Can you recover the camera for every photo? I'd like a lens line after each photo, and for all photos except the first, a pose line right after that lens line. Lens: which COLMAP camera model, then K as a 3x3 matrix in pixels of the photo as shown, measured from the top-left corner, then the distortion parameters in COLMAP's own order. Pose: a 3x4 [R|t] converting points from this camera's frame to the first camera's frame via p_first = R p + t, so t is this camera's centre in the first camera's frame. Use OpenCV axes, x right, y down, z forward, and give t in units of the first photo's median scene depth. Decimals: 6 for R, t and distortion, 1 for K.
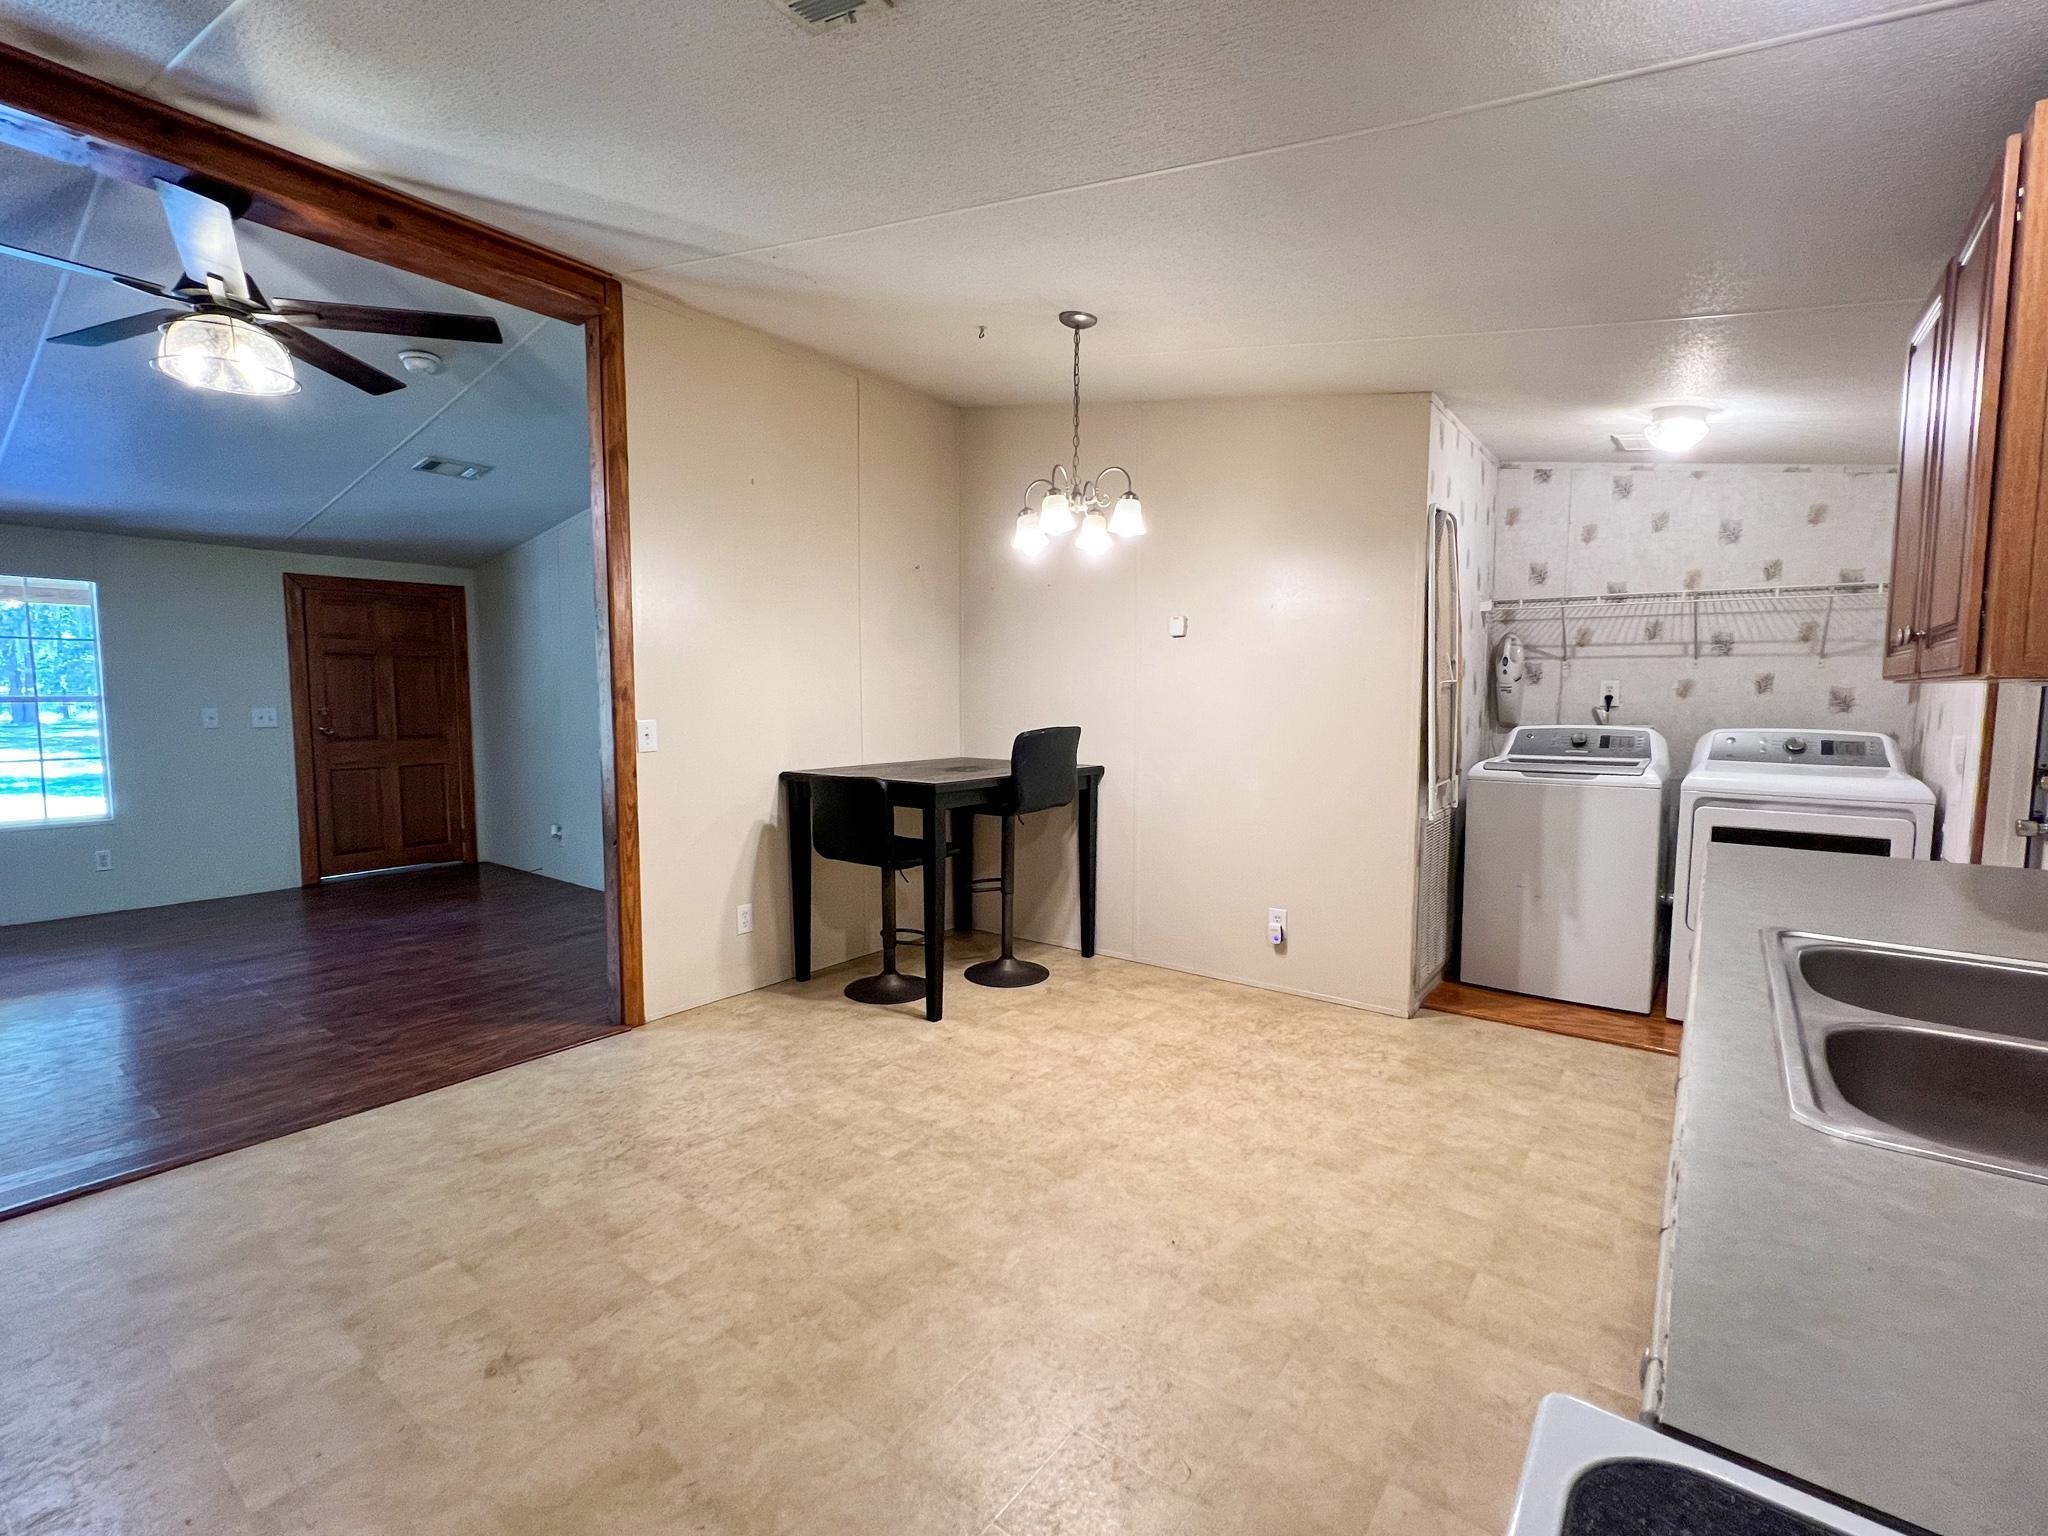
lens RADIAL K [[918.2, 0, 1018.7], [0, 918.2, 765.3], [0, 0, 1]] dist [0.000230, 0.000239]
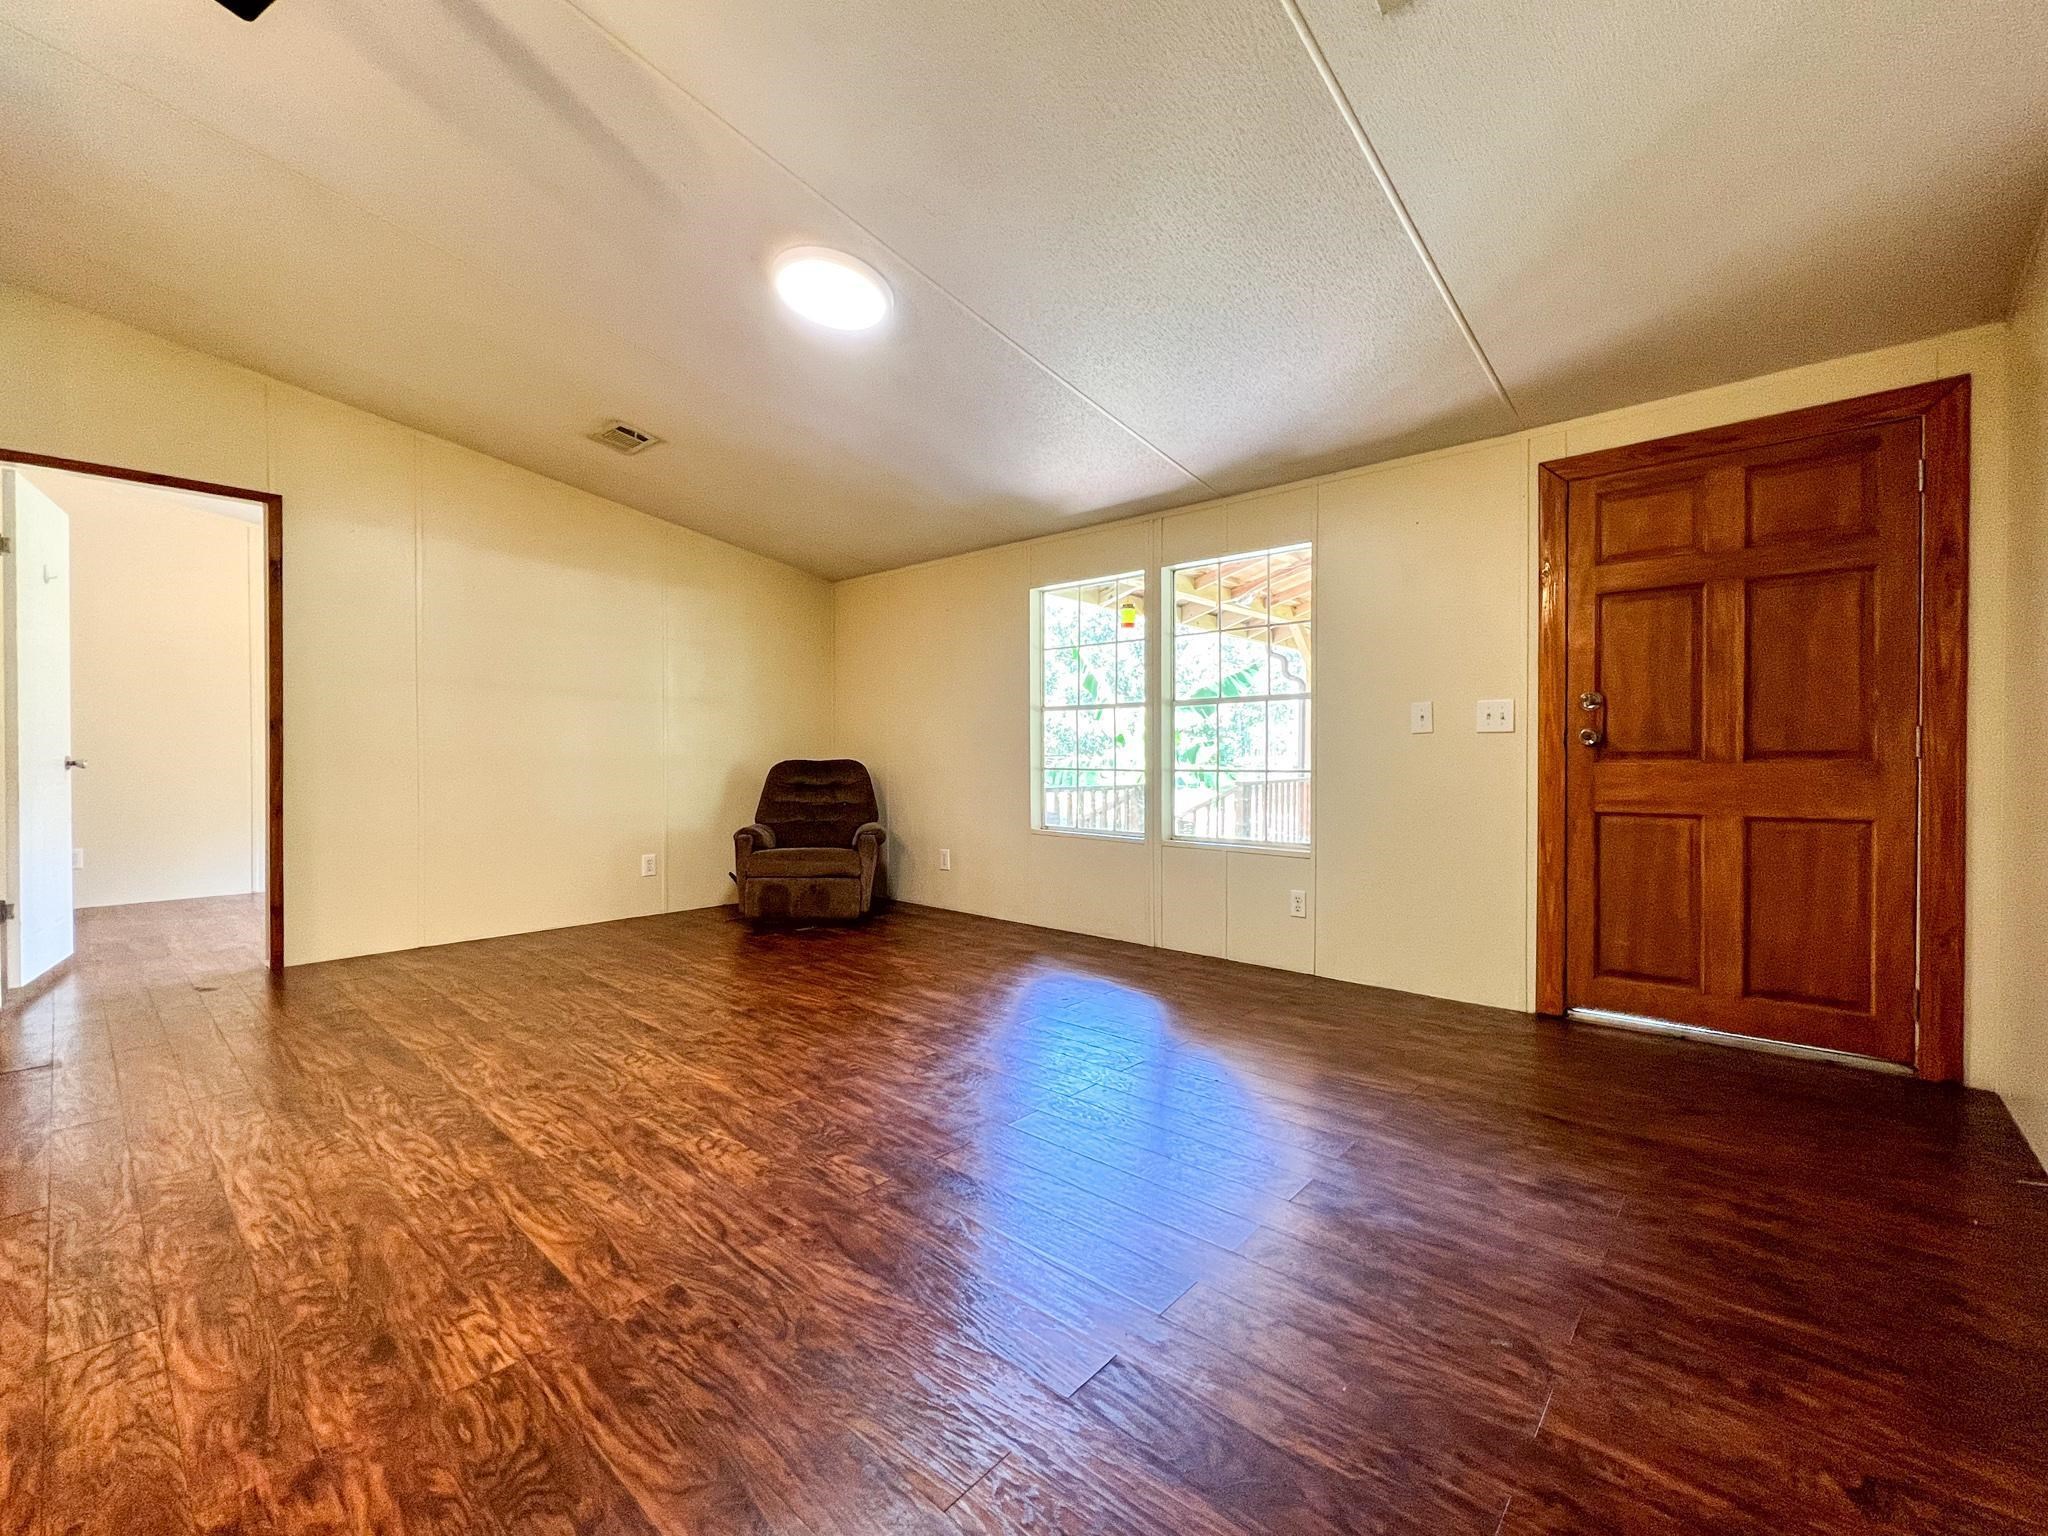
lens RADIAL K [[850.1, 0, 1017.1], [0, 850.1, 764.7], [0, 0, 1]] dist [-0.001046, -0.000157]
pose [[-0.087362, 0.003798, -0.996169, -0.426550], [-0.078965, 0.996820, 0.010726, -0.002267], [0.993042, 0.079600, -0.086784, 1.322050]]
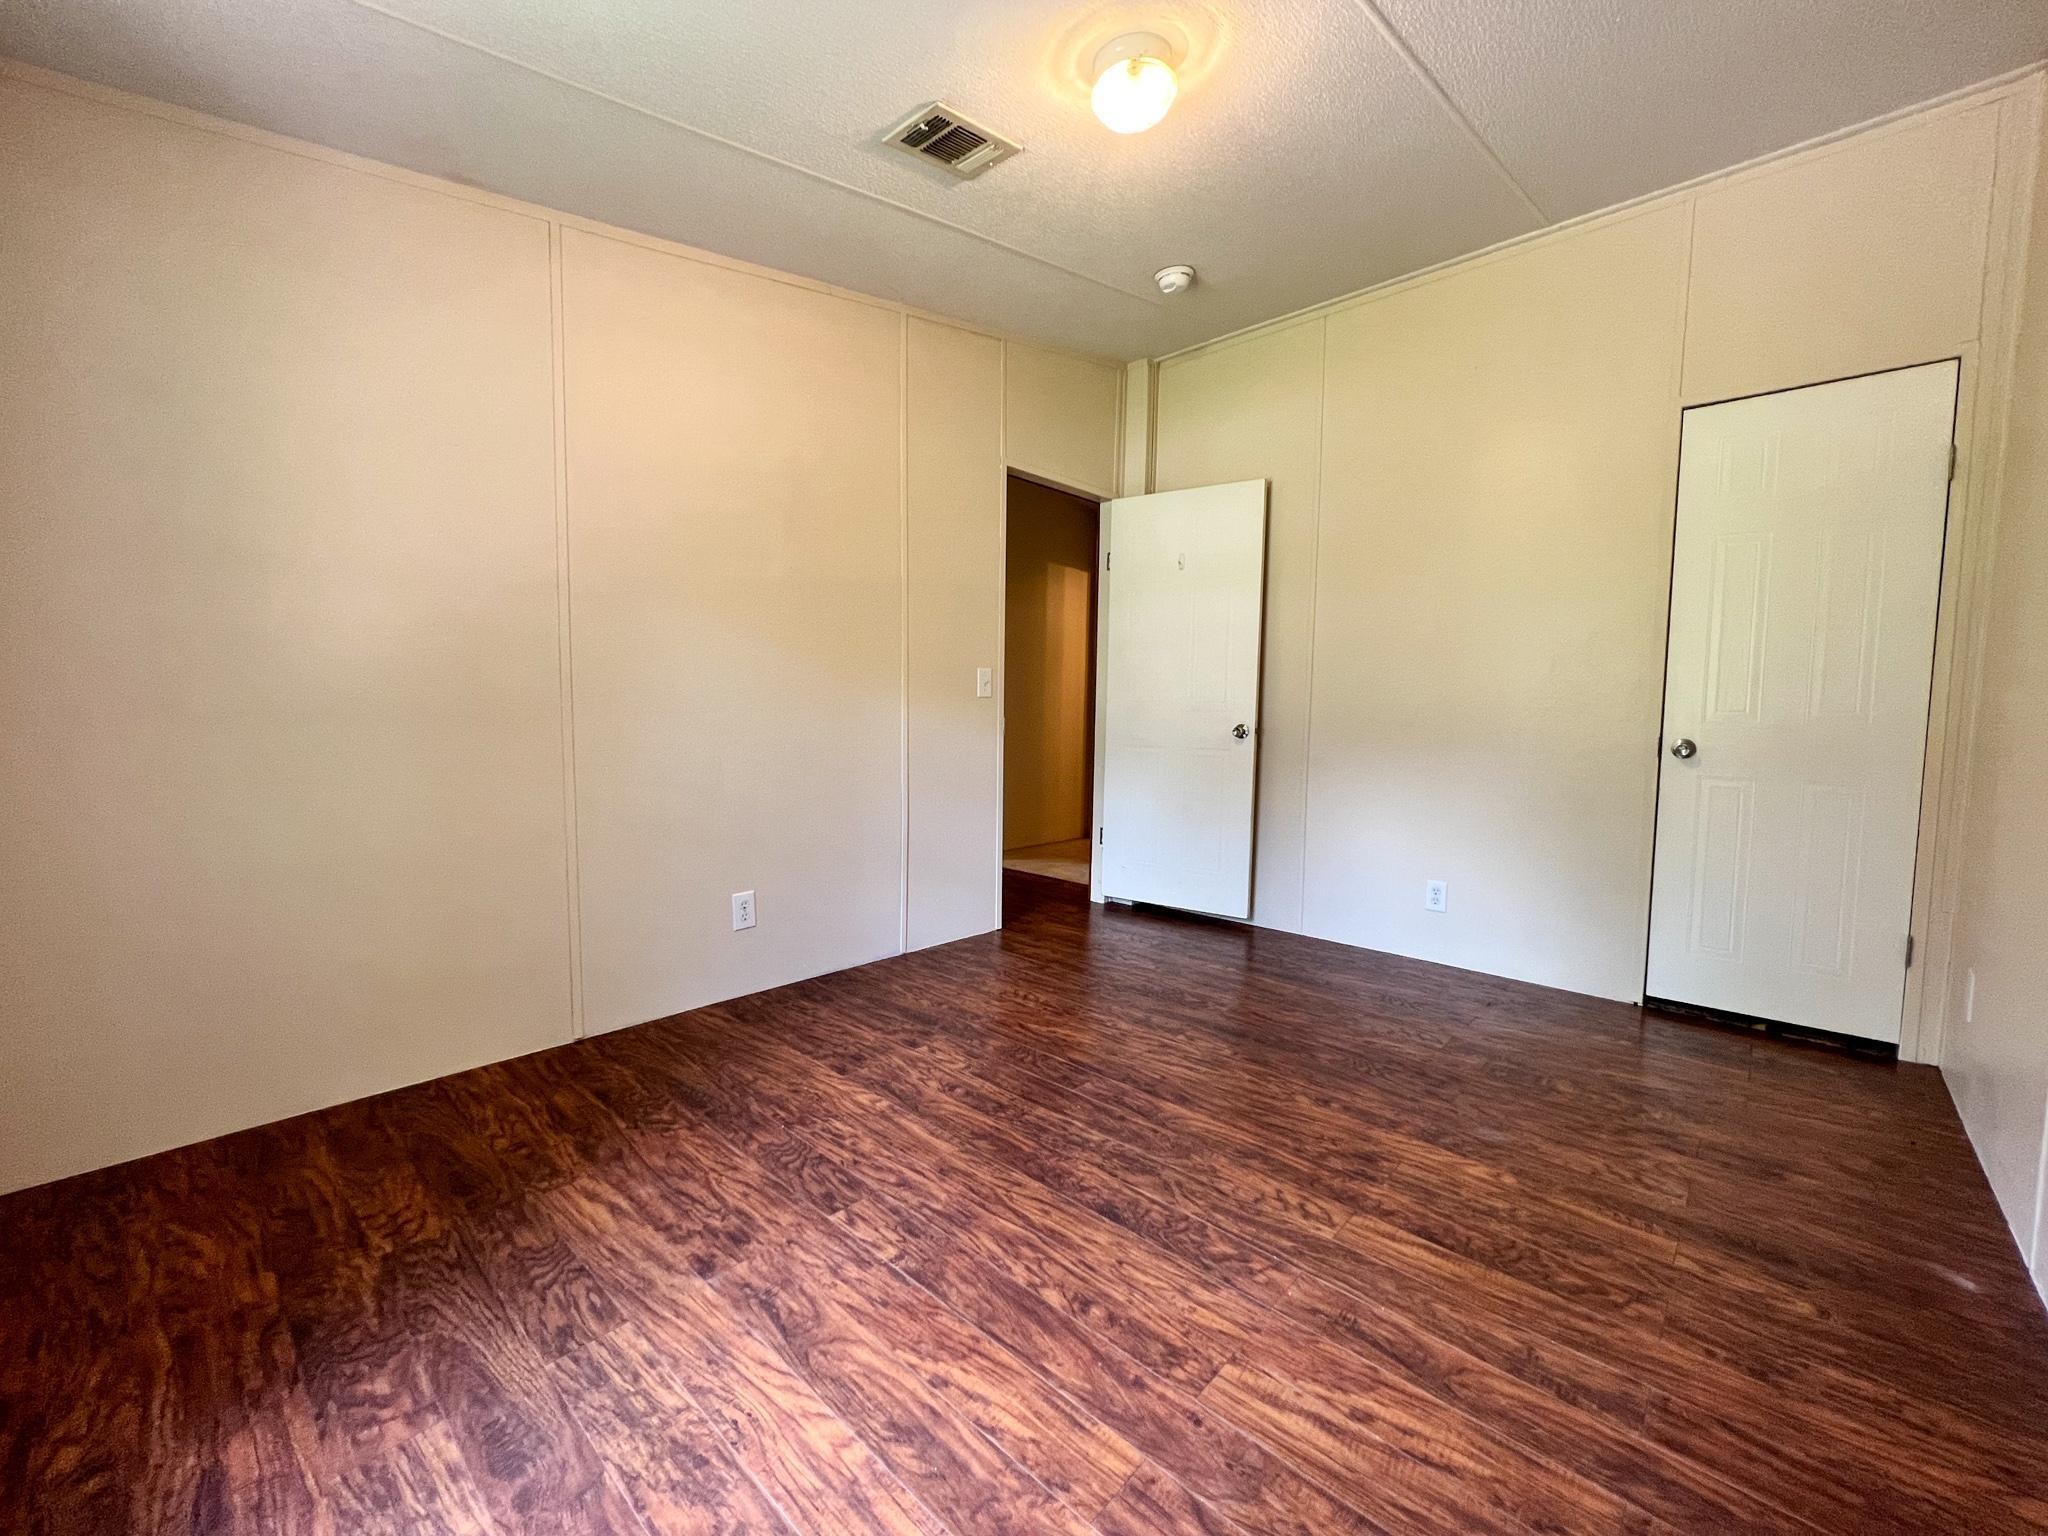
lens RADIAL K [[820.6, 0, 1013.4], [0, 820.6, 766.4], [0, 0, 1]] dist [-0.002064, 0.000100]
pose [[0.118555, -0.063897, 0.990889, -1.269620], [0.060320, 0.996548, 0.057044, 0.018556], [-0.991114, 0.053007, 0.122000, 0.888124]]
